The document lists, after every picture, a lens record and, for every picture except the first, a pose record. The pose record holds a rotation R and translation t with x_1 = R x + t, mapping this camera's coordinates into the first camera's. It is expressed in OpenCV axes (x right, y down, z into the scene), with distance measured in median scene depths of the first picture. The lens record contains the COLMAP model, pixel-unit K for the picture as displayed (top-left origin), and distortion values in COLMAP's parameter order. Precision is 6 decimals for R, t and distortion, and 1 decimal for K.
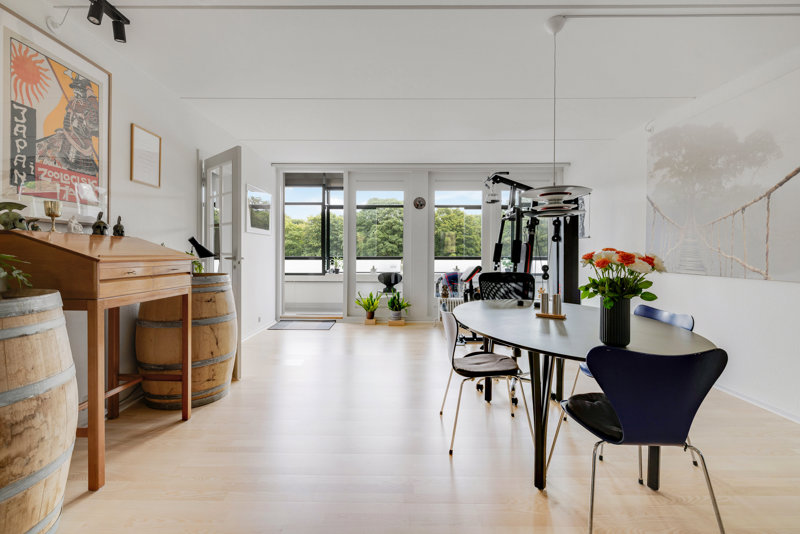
lens RADIAL K [[358.7, 0, 398.1], [0, 358.7, 258.0], [0, 0, 1]] dist [-0.001034, -0.000227]
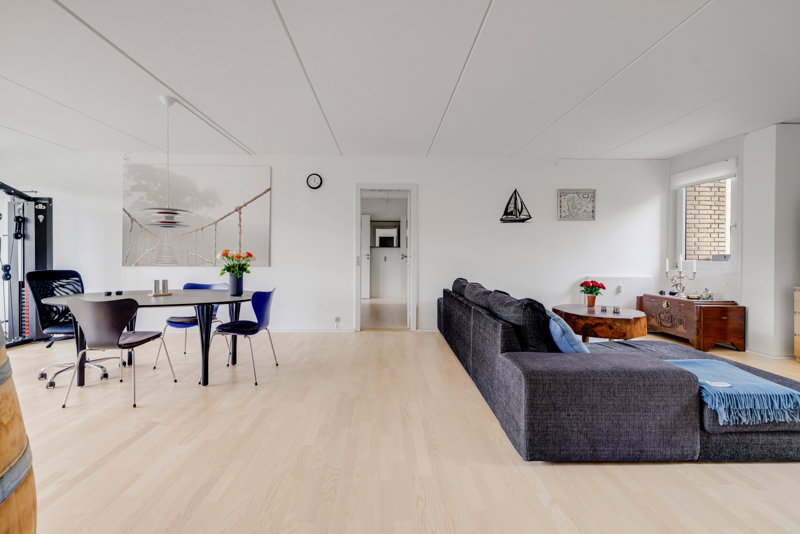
lens RADIAL K [[341.8, 0, 391.1], [0, 341.8, 257.4], [0, 0, 1]] dist [0.012565, 0.000110]
pose [[-0.035436, -0.010546, 0.999316, -0.508988], [0.009977, 0.999891, 0.010906, 0.000961], [-0.999322, 0.010357, -0.035327, 0.058736]]
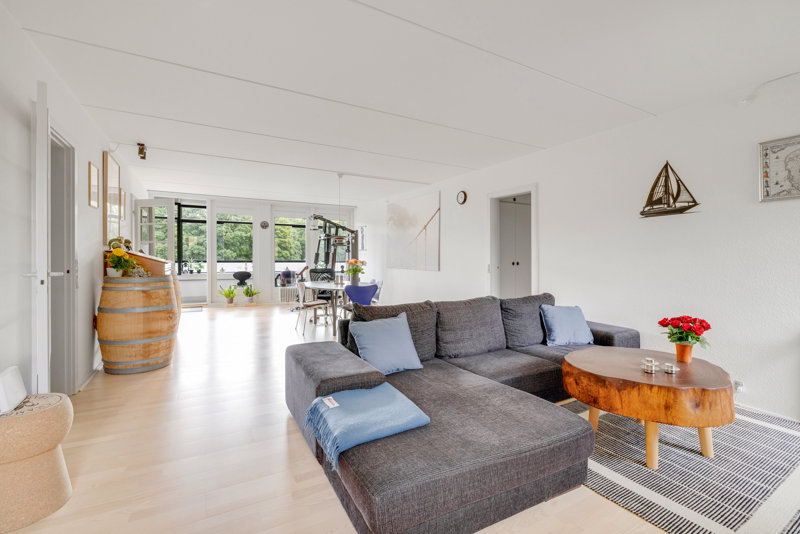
lens RADIAL K [[358.7, 0, 398.1], [0, 358.7, 258.0], [0, 0, 1]] dist [-0.001034, -0.000227]
pose [[0.872376, 0.001078, 0.488835, -0.243984], [0.002216, 0.999979, -0.006161, -0.005160], [-0.488831, 0.006458, 0.872355, -0.758693]]
